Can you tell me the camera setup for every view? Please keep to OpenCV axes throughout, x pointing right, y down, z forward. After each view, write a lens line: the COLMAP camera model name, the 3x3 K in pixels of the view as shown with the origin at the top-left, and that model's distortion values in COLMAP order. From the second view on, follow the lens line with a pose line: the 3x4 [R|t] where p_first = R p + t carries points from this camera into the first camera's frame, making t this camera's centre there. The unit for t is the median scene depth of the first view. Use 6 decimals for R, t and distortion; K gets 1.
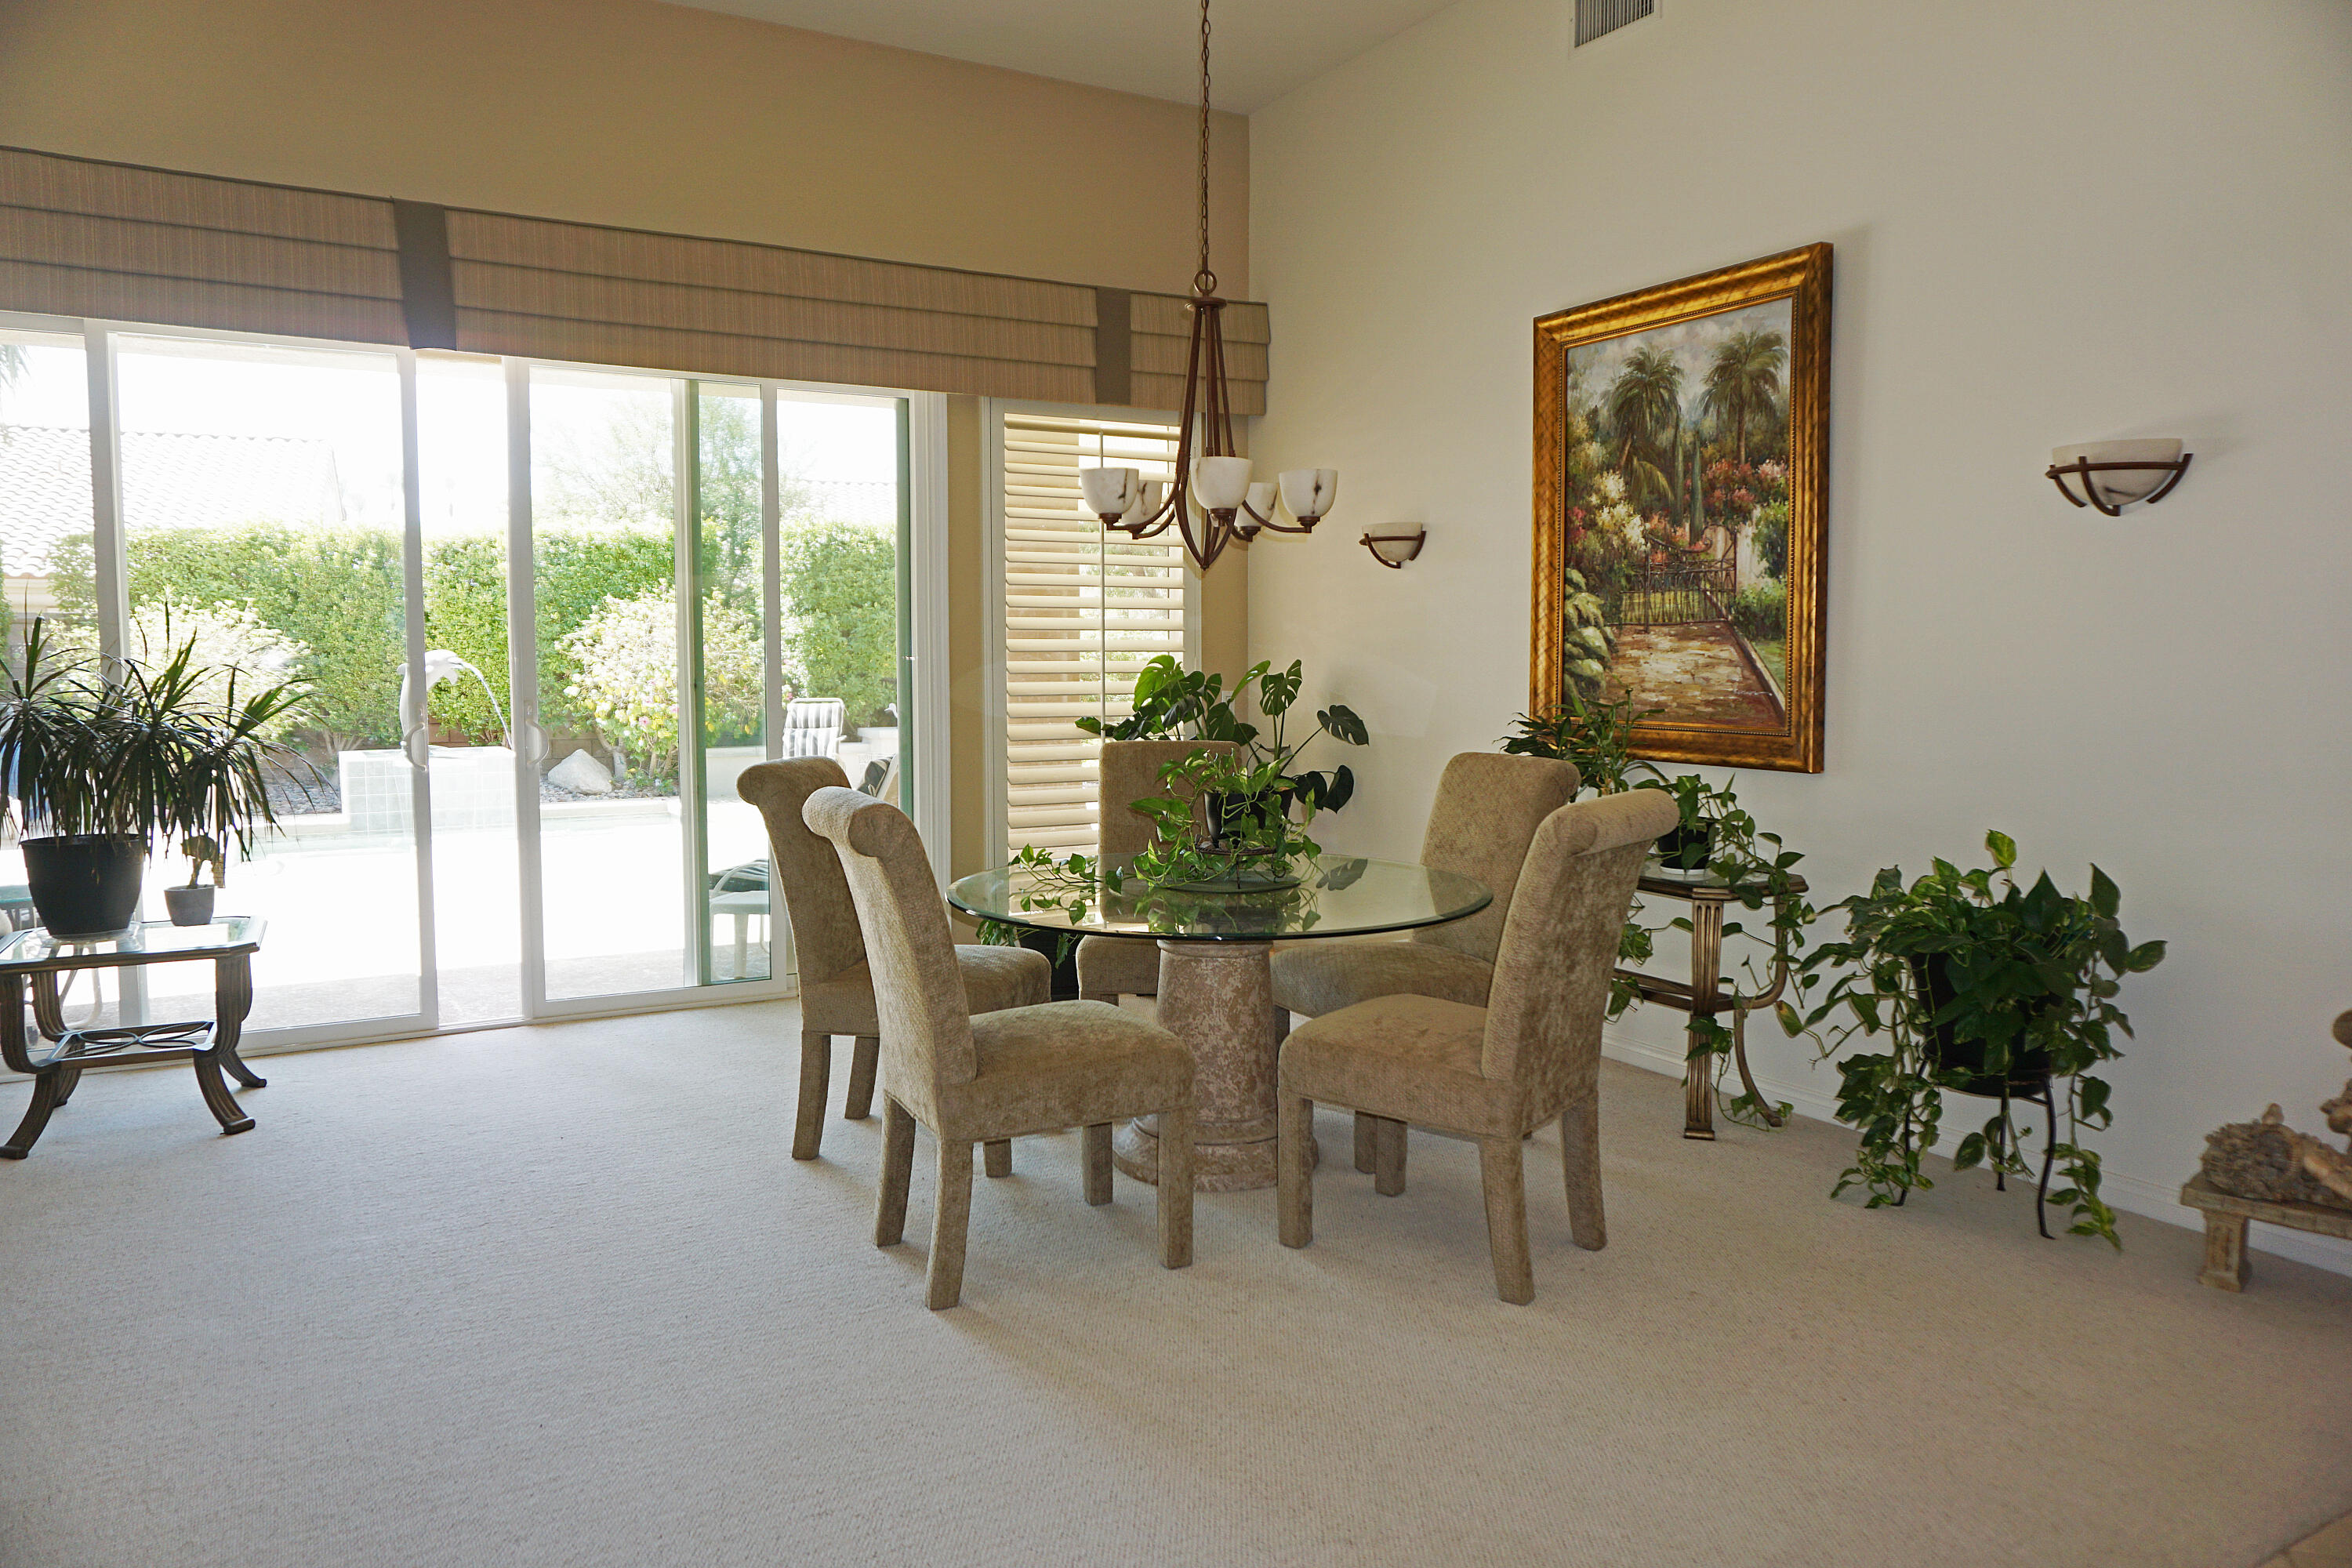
lens RADIAL K [[1594.7, 0, 1176.0], [0, 1594.7, 784.0], [0, 0, 1]] dist [-0.045360, 0.036595]
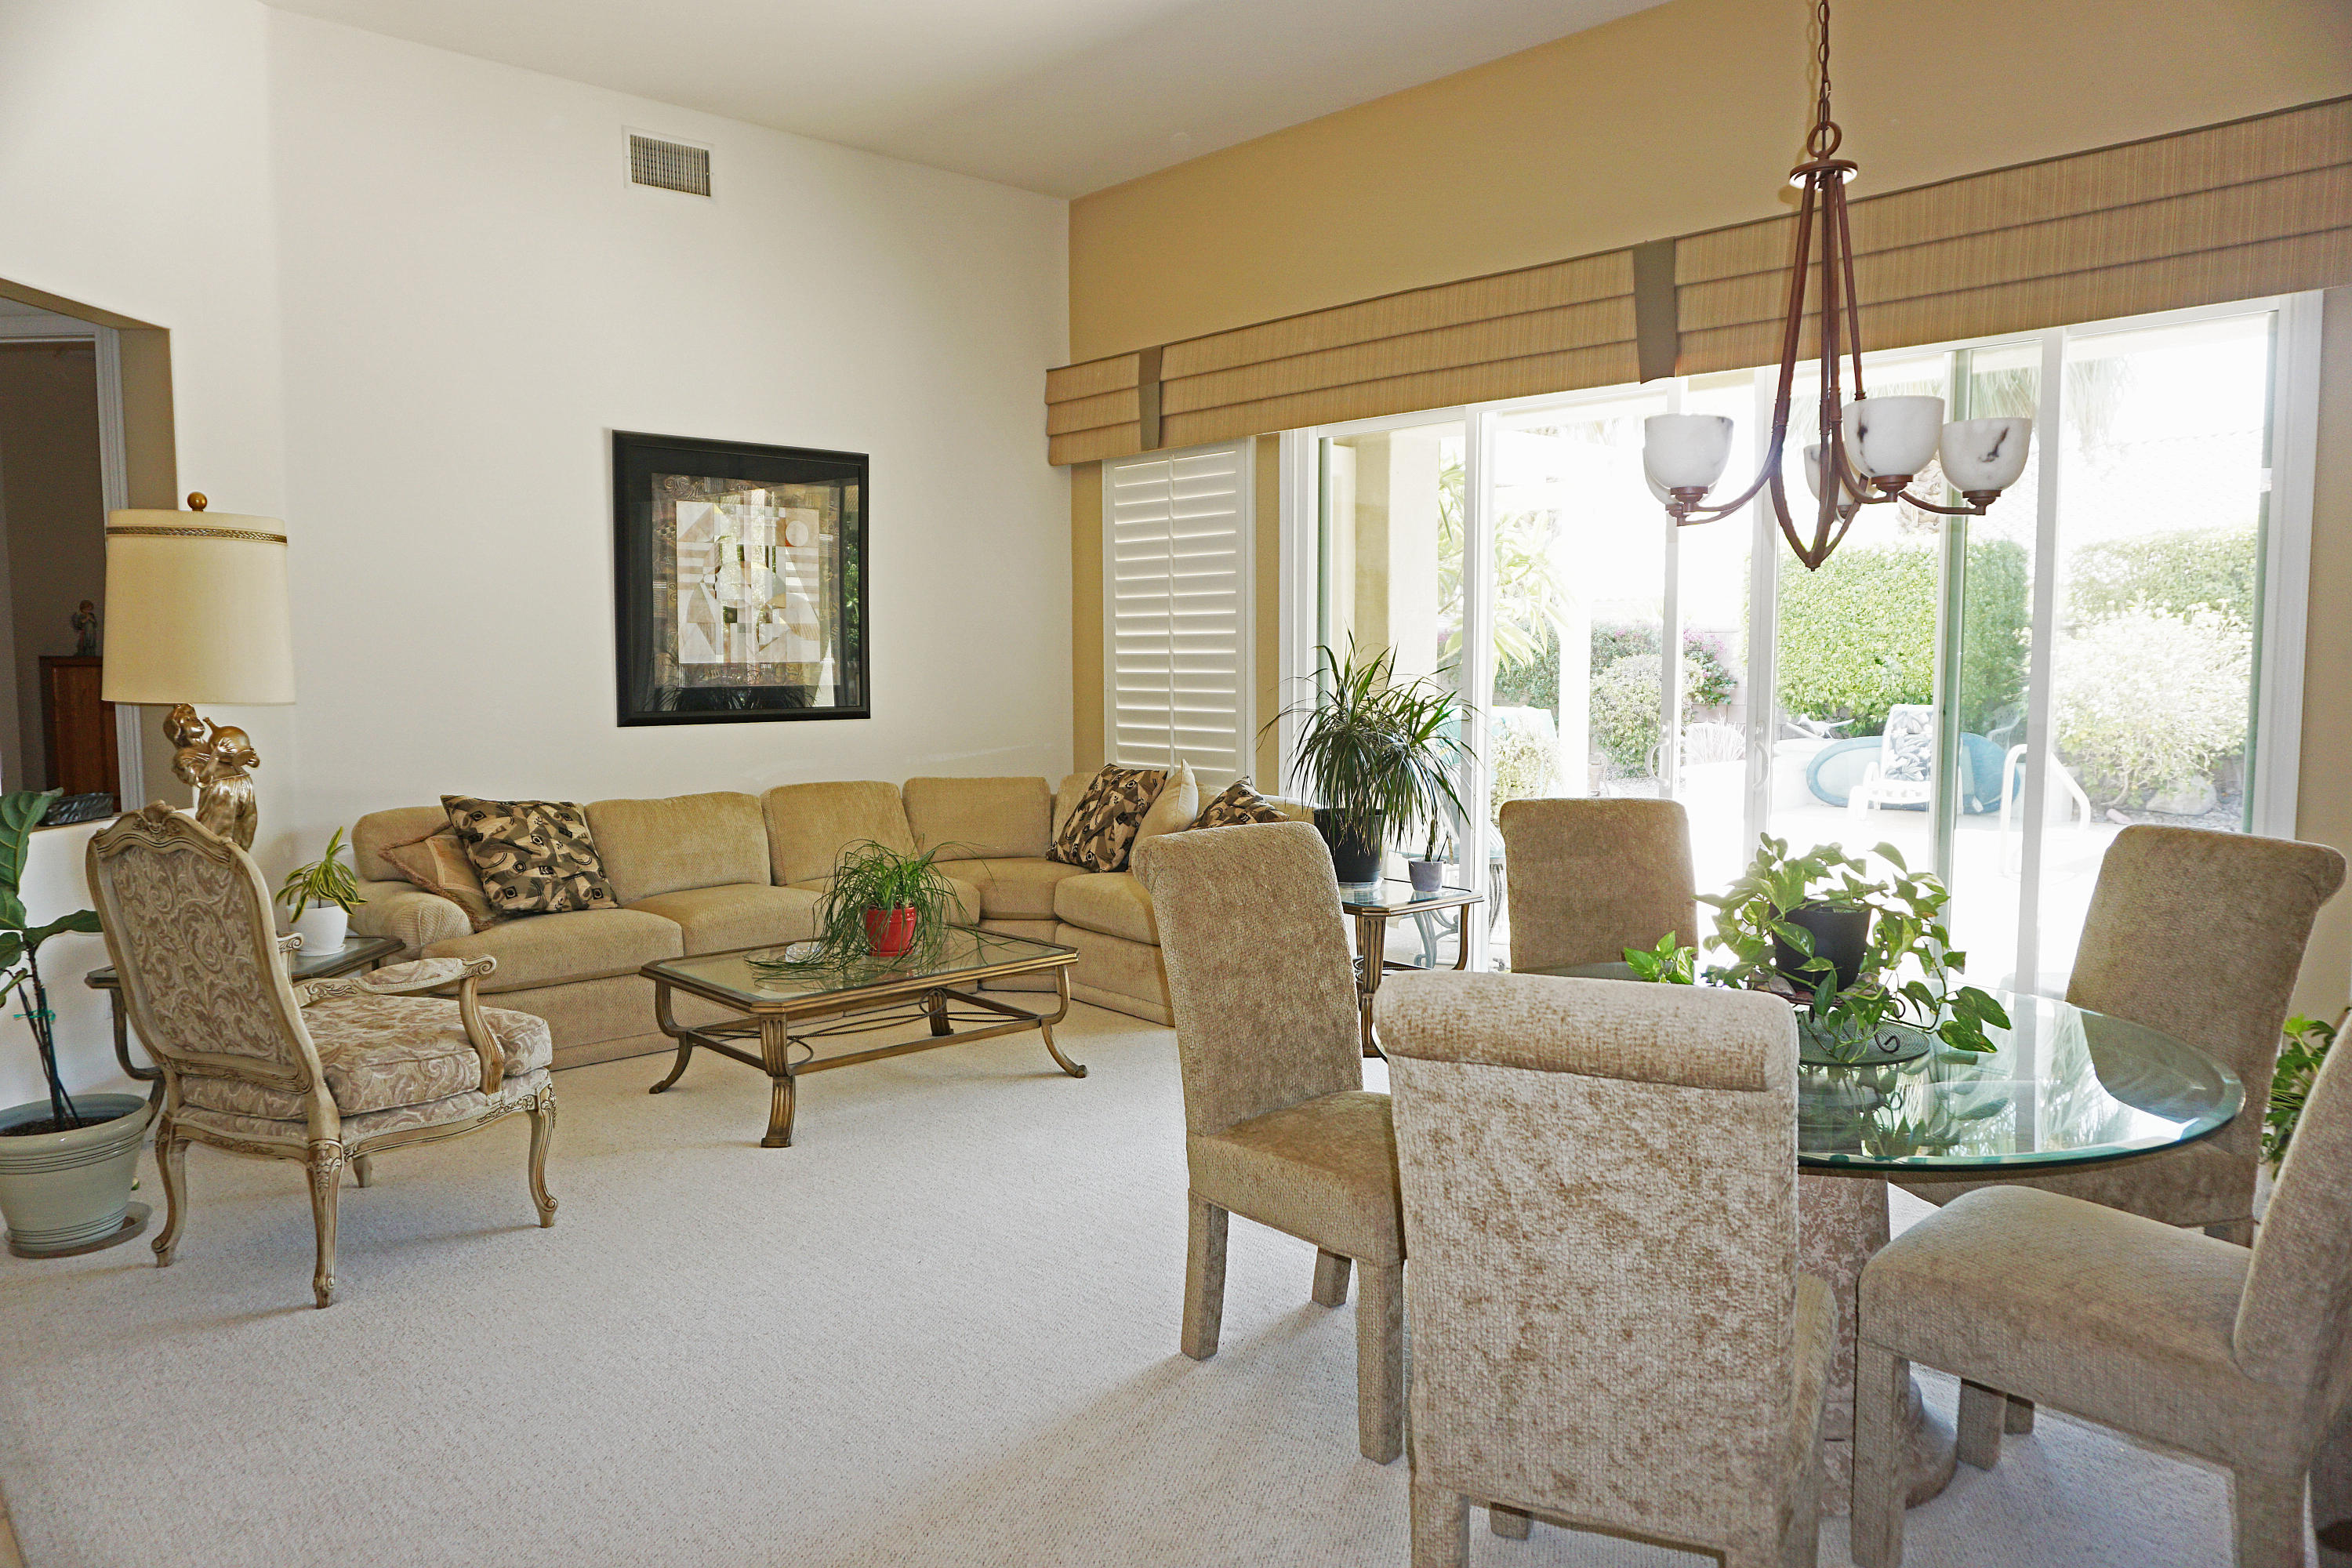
lens RADIAL K [[1594.7, 0, 1176.0], [0, 1594.7, 784.0], [0, 0, 1]] dist [-0.045360, 0.036595]
pose [[0.220025, 0.078485, -0.972332, 0.548013], [-0.075014, 0.995168, 0.063354, -0.059129], [0.972606, 0.058999, 0.224850, 0.526294]]
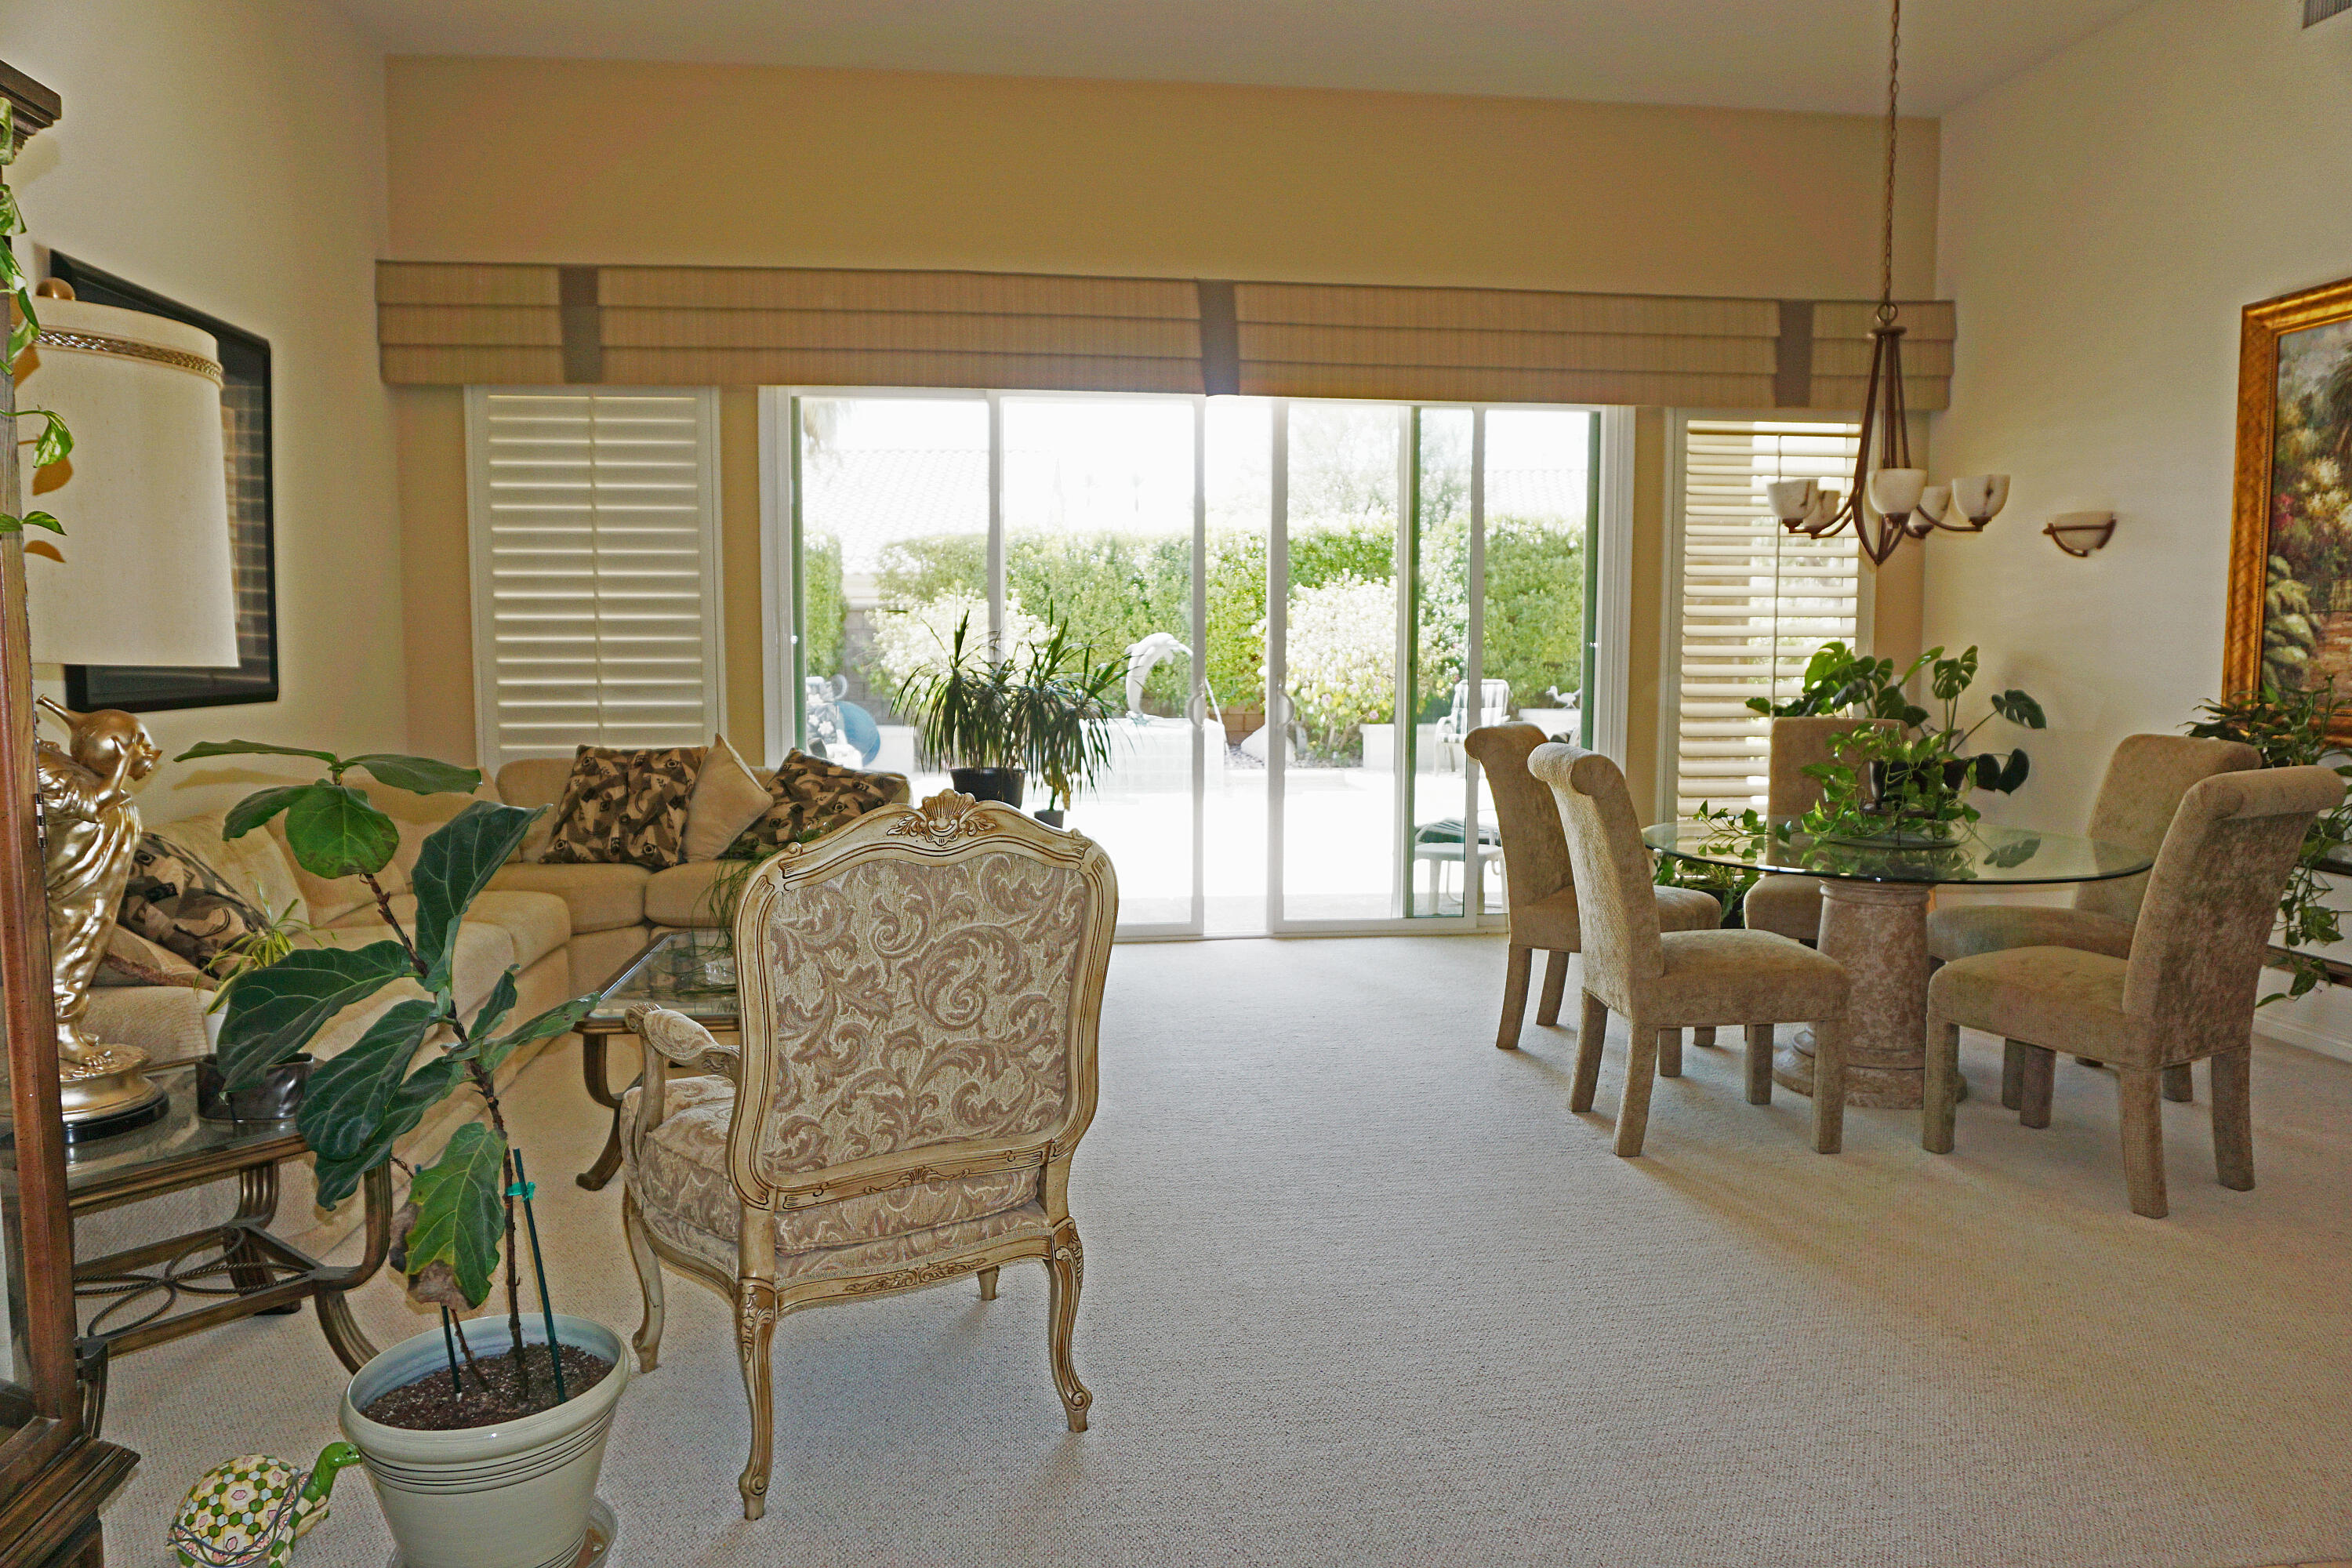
lens RADIAL K [[1594.7, 0, 1176.0], [0, 1594.7, 784.0], [0, 0, 1]] dist [-0.045360, 0.036595]
pose [[0.921350, 0.037177, -0.386953, -0.000499], [-0.033565, 0.999307, 0.016091, 0.017832], [0.387283, -0.001838, 0.921959, -0.211136]]
